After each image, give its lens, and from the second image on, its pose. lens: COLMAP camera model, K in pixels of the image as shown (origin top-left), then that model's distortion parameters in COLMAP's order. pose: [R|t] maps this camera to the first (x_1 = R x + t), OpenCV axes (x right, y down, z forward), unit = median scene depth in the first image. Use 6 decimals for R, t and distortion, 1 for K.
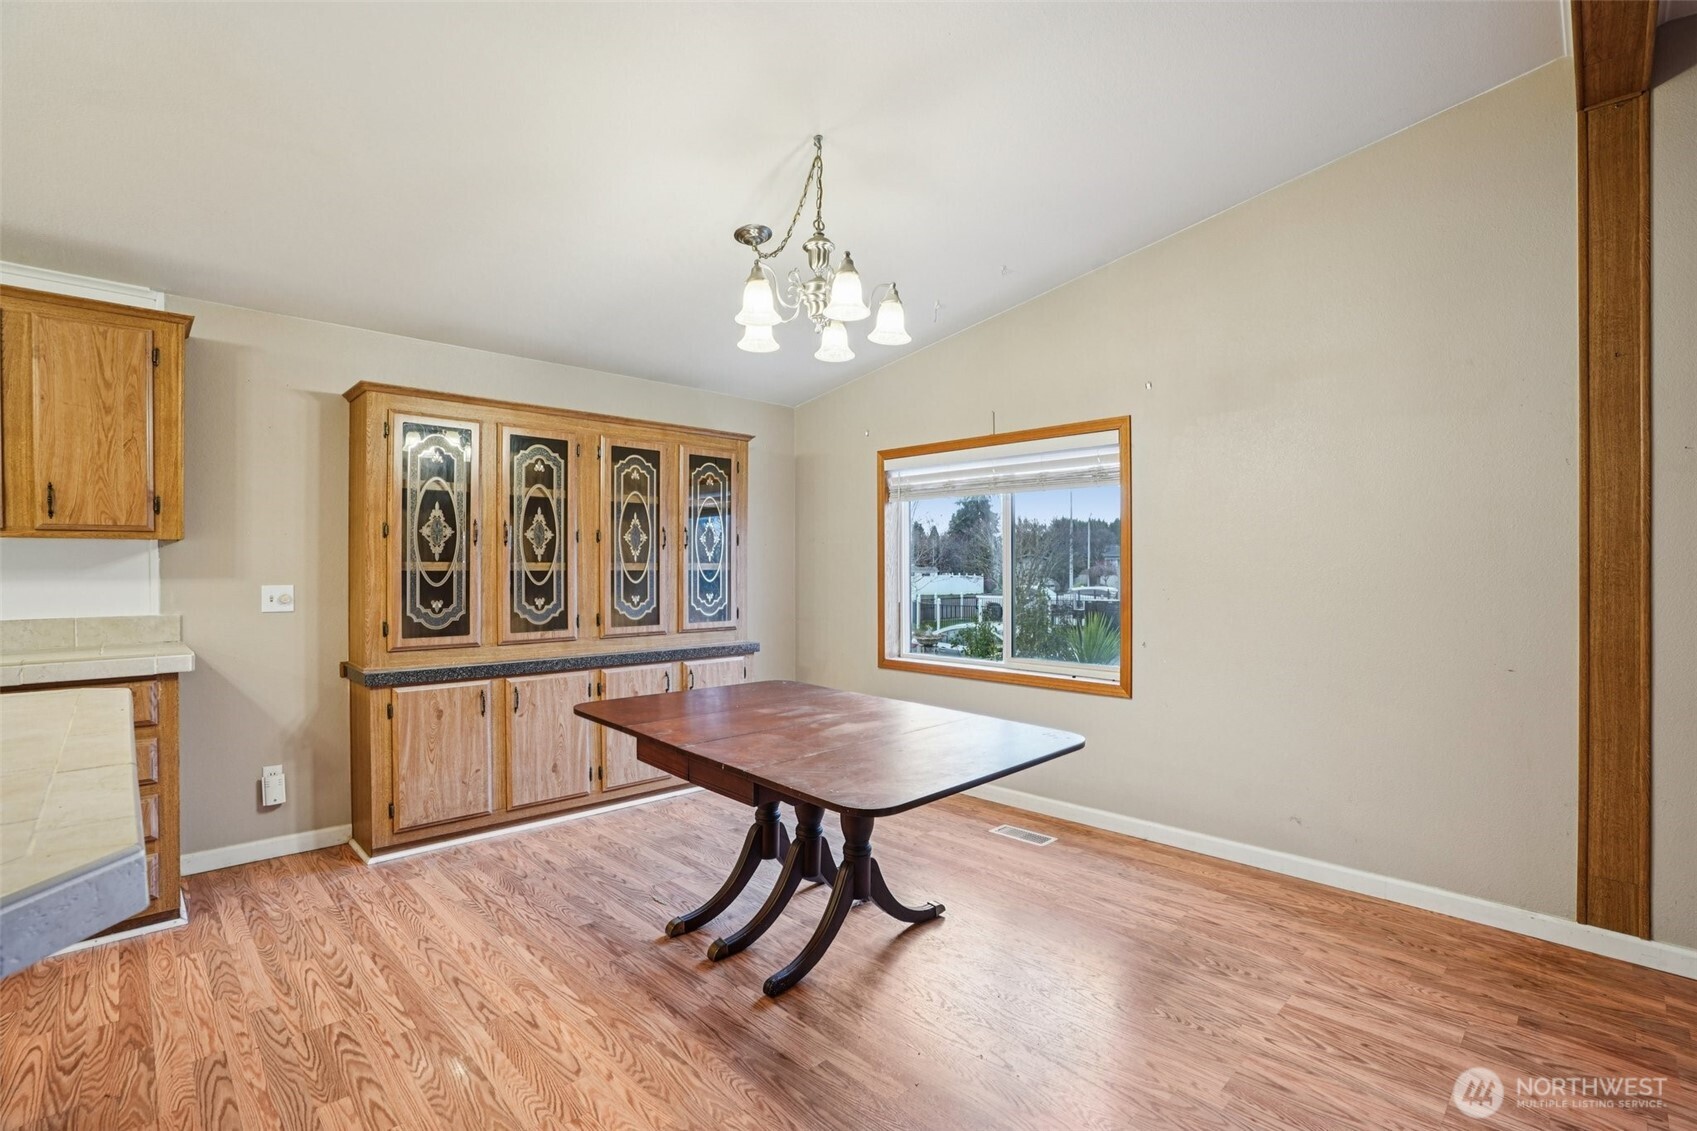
lens RADIAL K [[784.8, 0, 850.1], [0, 784.8, 559.2], [0, 0, 1]] dist [-0.072541, 0.029684]
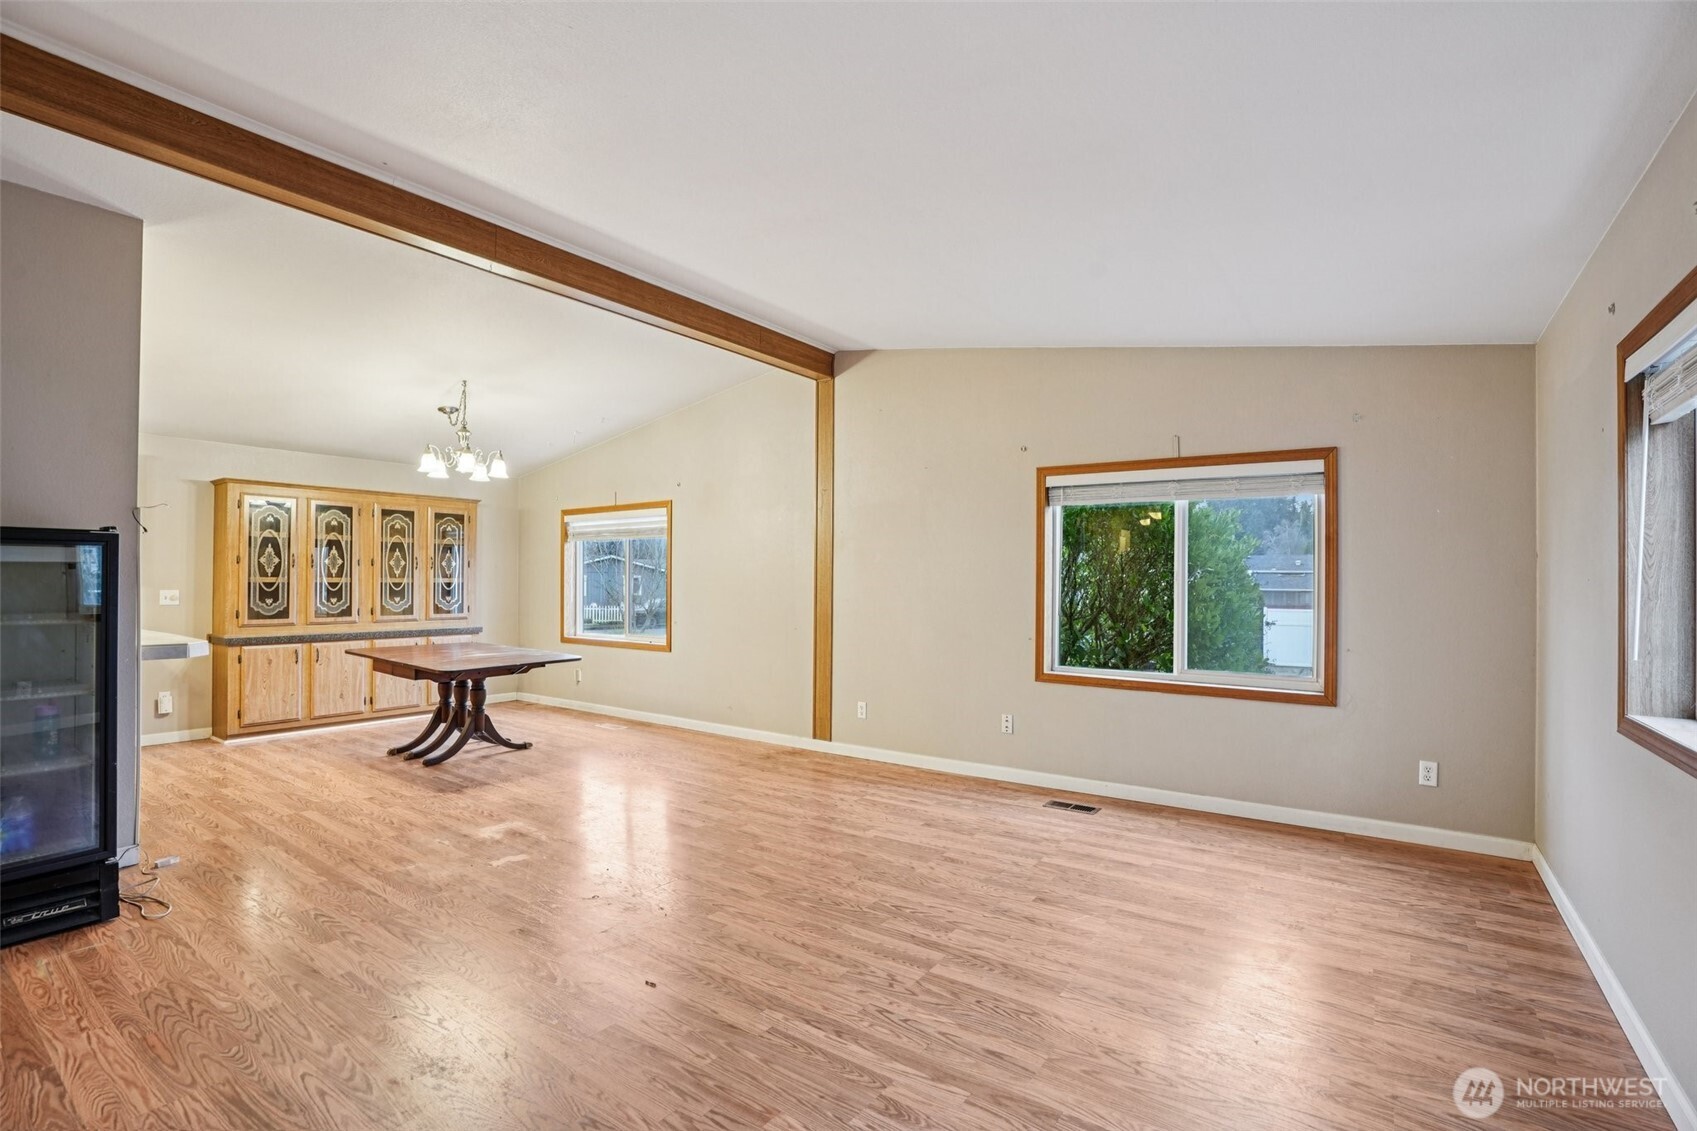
lens RADIAL K [[777.9, 0, 852.3], [0, 777.9, 565.7], [0, 0, 1]] dist [-0.071568, 0.029429]
pose [[0.984034, 0.006408, 0.177864, 0.483962], [-0.004295, 0.999916, -0.012265, -0.007072], [-0.177928, 0.011305, 0.983979, -0.959840]]
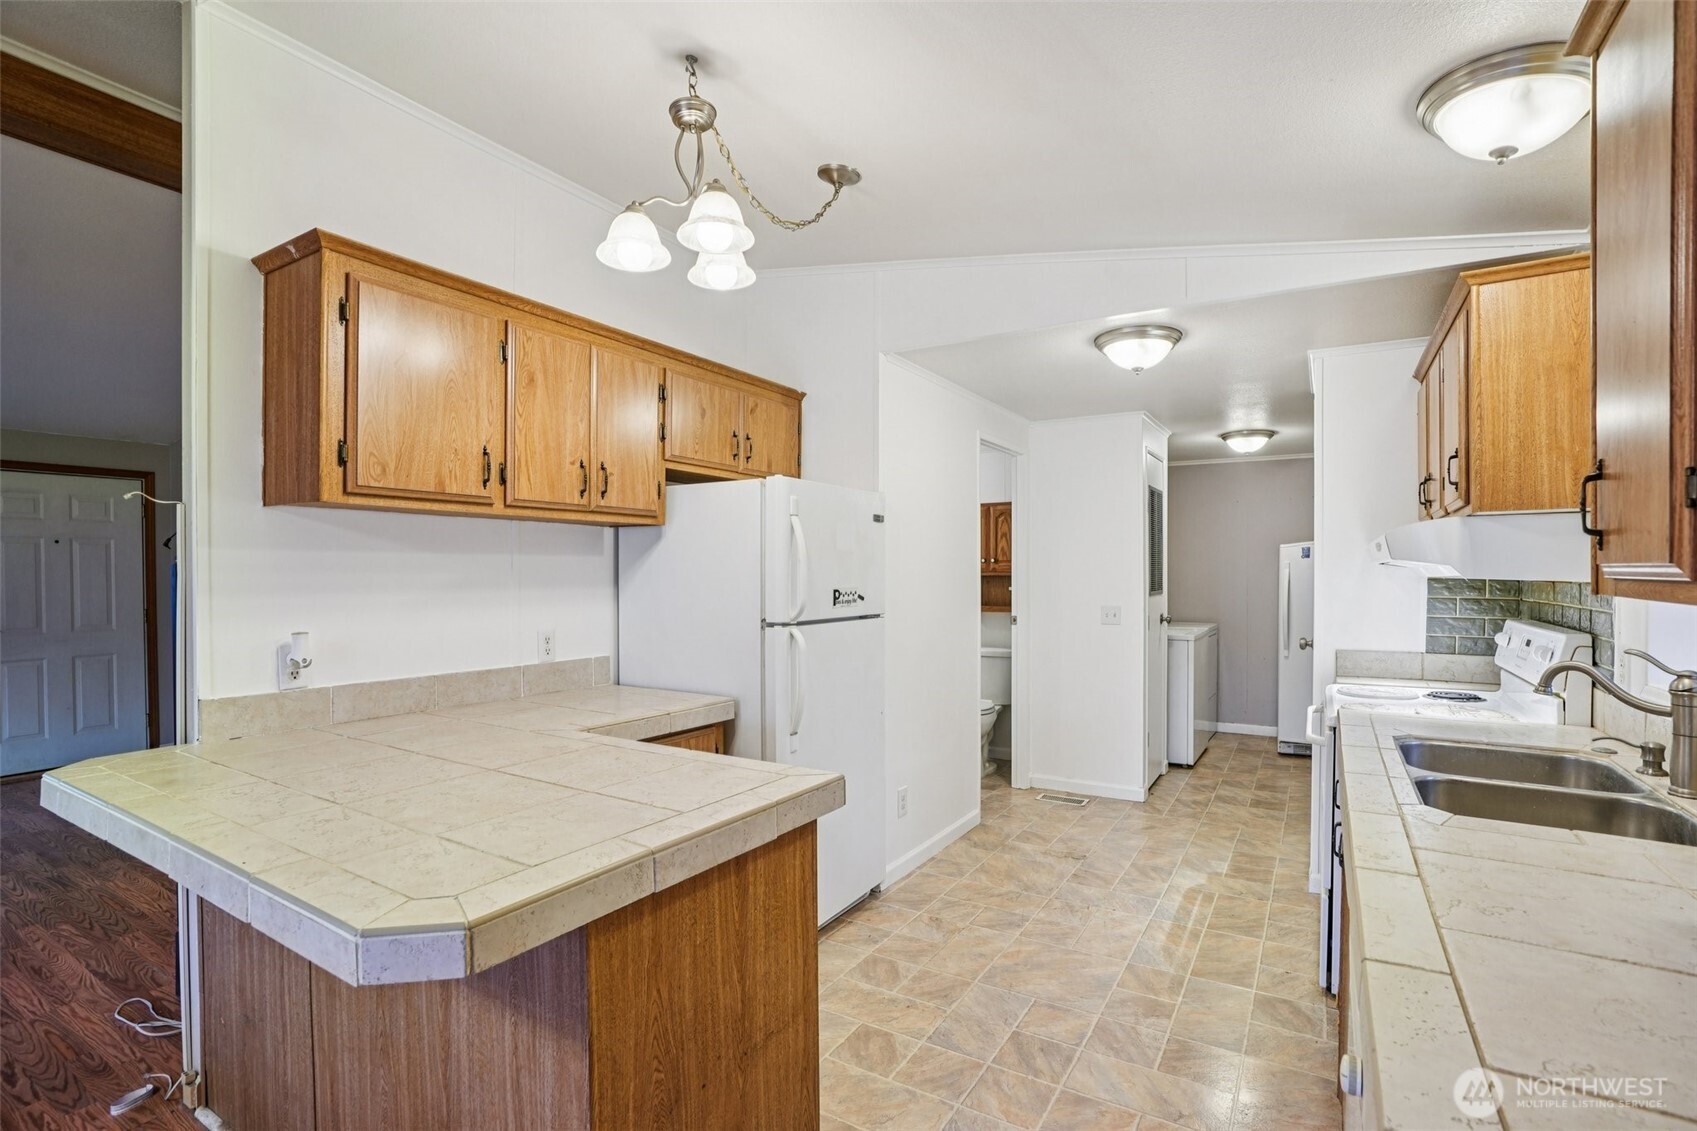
lens RADIAL K [[785.2, 0, 858.8], [0, 785.2, 589.7], [0, 0, 1]] dist [-0.072314, 0.030533]
pose [[-0.967965, 0.008554, -0.250939, -0.591013], [0.004897, 0.999873, 0.015195, -0.031966], [0.251037, 0.013479, -0.967884, 0.811273]]
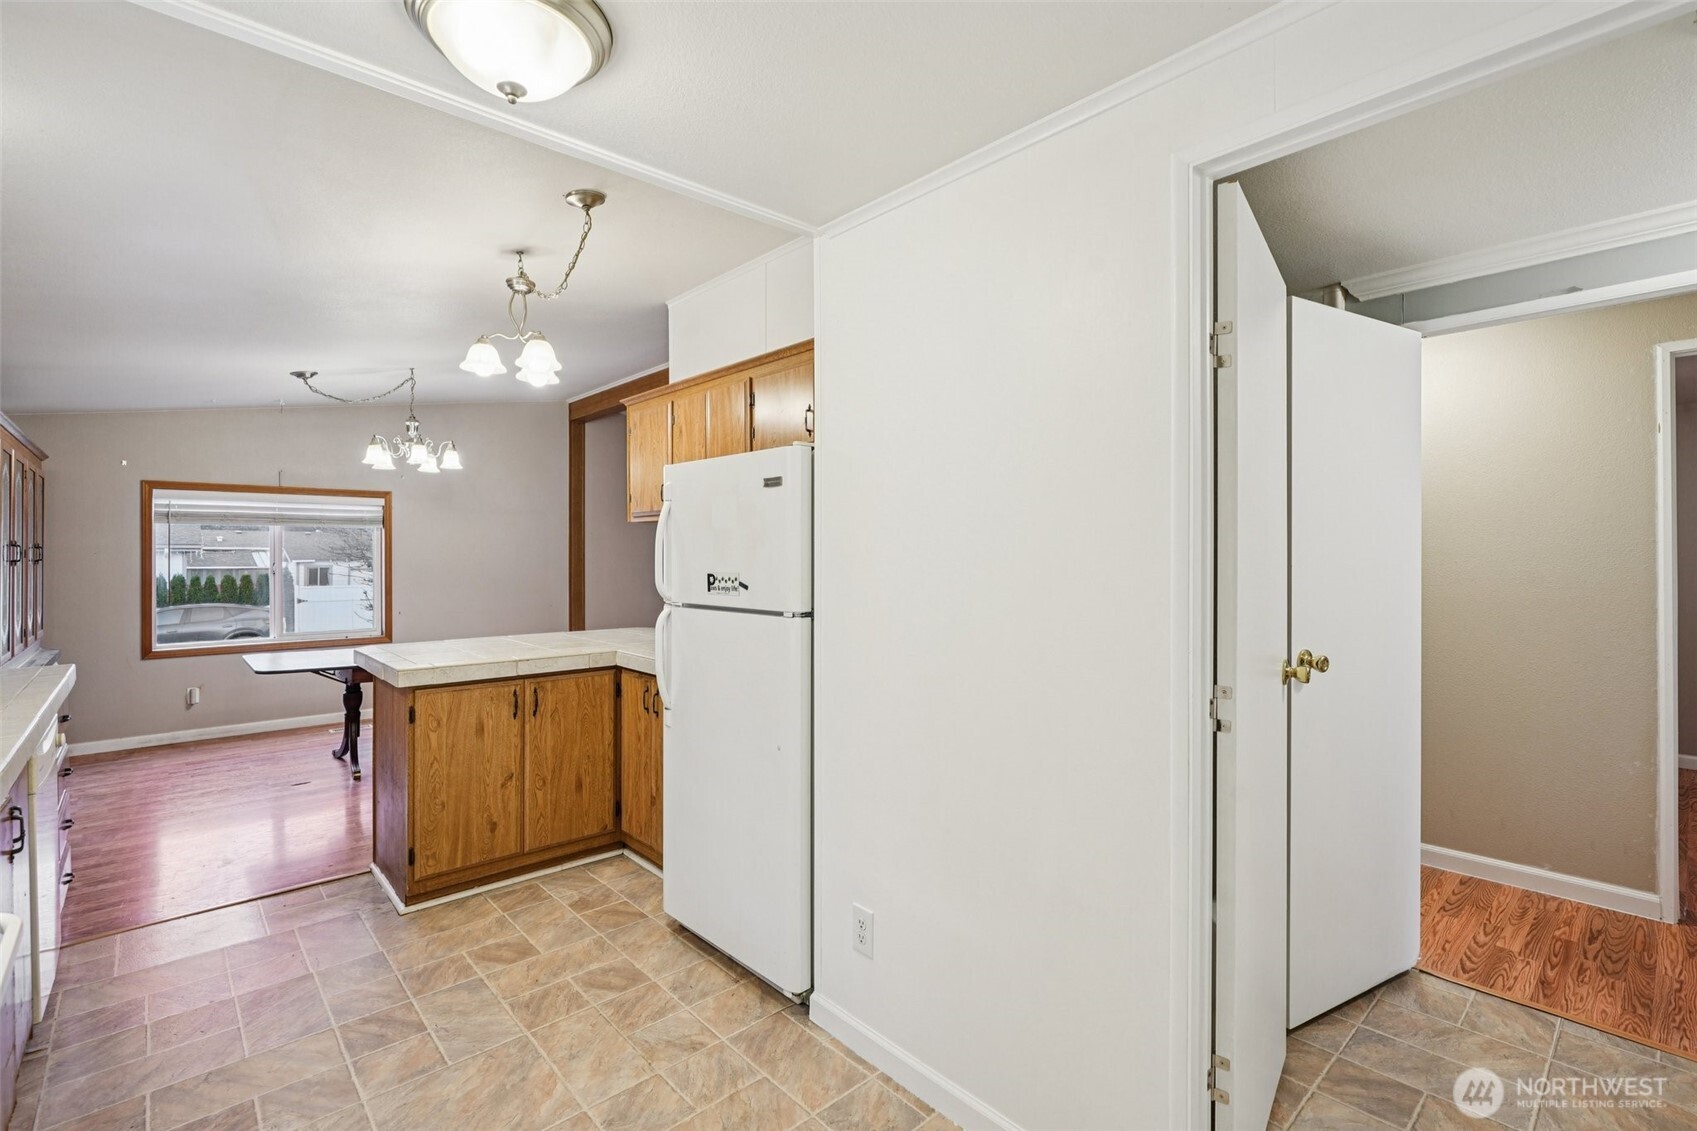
lens RADIAL K [[770.2, 0, 845.6], [0, 770.2, 552.1], [0, 0, 1]] dist [-0.000657, -0.006660]
pose [[0.041556, 0.003656, 0.999129, -1.524639], [-0.003907, 0.999986, -0.003496, -0.038401], [-0.999129, -0.003758, 0.041569, -0.179991]]
